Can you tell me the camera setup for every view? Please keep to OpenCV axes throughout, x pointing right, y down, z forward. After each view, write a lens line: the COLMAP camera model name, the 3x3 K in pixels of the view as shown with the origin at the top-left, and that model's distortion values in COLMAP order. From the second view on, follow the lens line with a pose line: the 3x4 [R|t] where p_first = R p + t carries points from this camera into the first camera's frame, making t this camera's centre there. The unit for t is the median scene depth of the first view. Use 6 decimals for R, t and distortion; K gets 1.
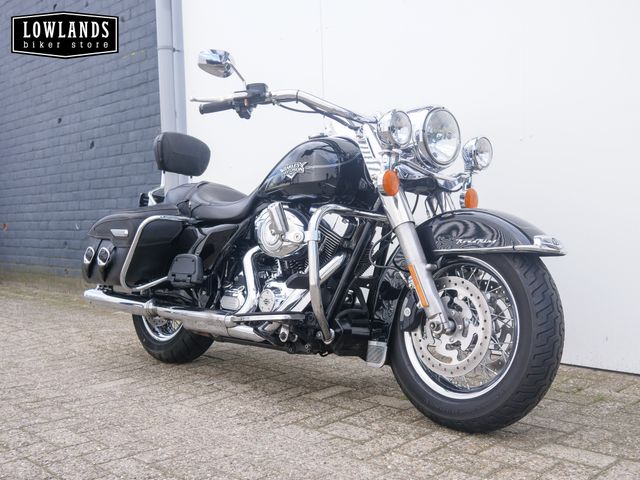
lens RADIAL K [[726.0, 0, 317.5], [0, 726.0, 240.8], [0, 0, 1]] dist [-0.007365, 0.000000]
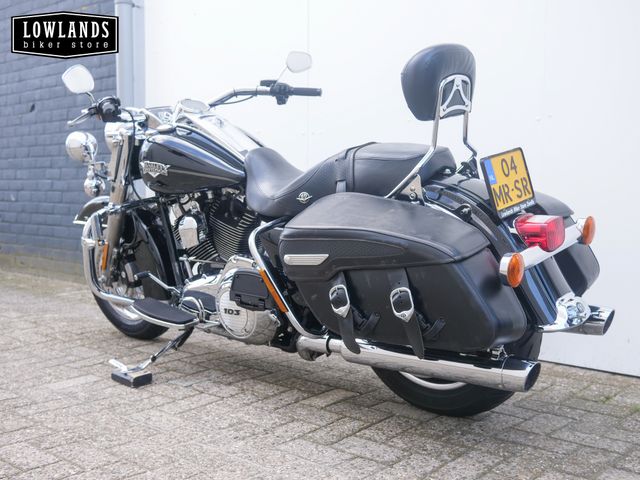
lens RADIAL K [[726.0, 0, 317.7], [0, 726.0, 241.8], [0, 0, 1]] dist [-0.007365, 0.000000]
pose [[0.994661, 0.029098, 0.099012, -0.090208], [-0.031996, 0.999101, 0.027808, -0.003926], [-0.098114, -0.030828, 0.994698, 0.130475]]
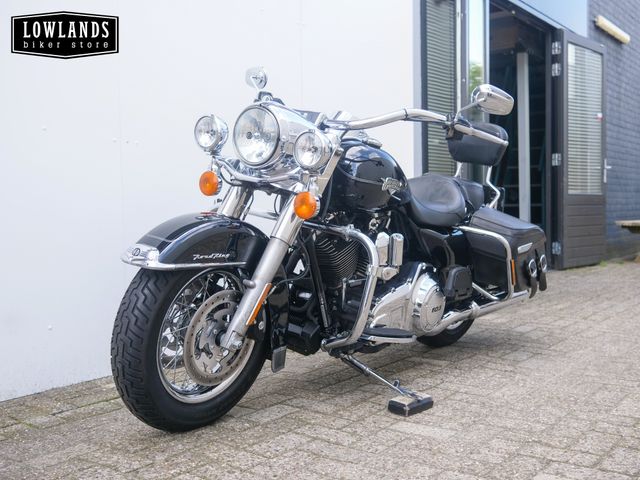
lens RADIAL K [[726.0, 0, 319.4], [0, 726.0, 236.5], [0, 0, 1]] dist [-0.007365, 0.000000]
pose [[-0.177517, -0.006549, 0.984096, -1.086931], [0.059254, 0.998092, 0.017331, -0.024027], [-0.982332, 0.061388, -0.176791, 1.336656]]
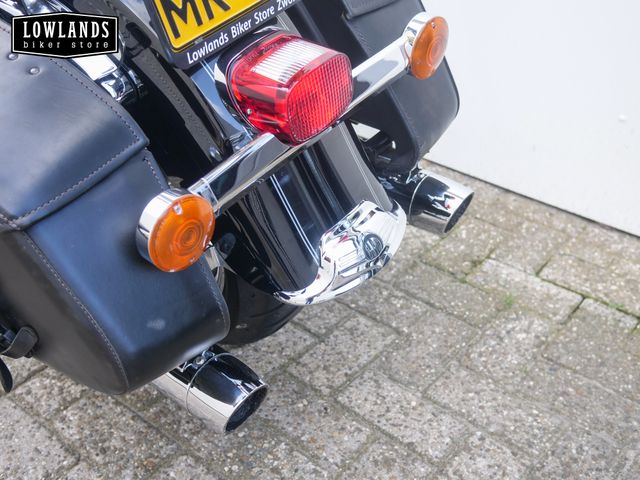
lens RADIAL K [[726.0, 0, 320.6], [0, 726.0, 239.3], [0, 0, 1]] dist [-0.007365, 0.000000]
pose [[0.990967, -0.039039, 0.128302, 0.157736], [-0.034257, 0.851265, 0.523617, -0.103135], [-0.129660, -0.523282, 0.842237, 0.510350]]
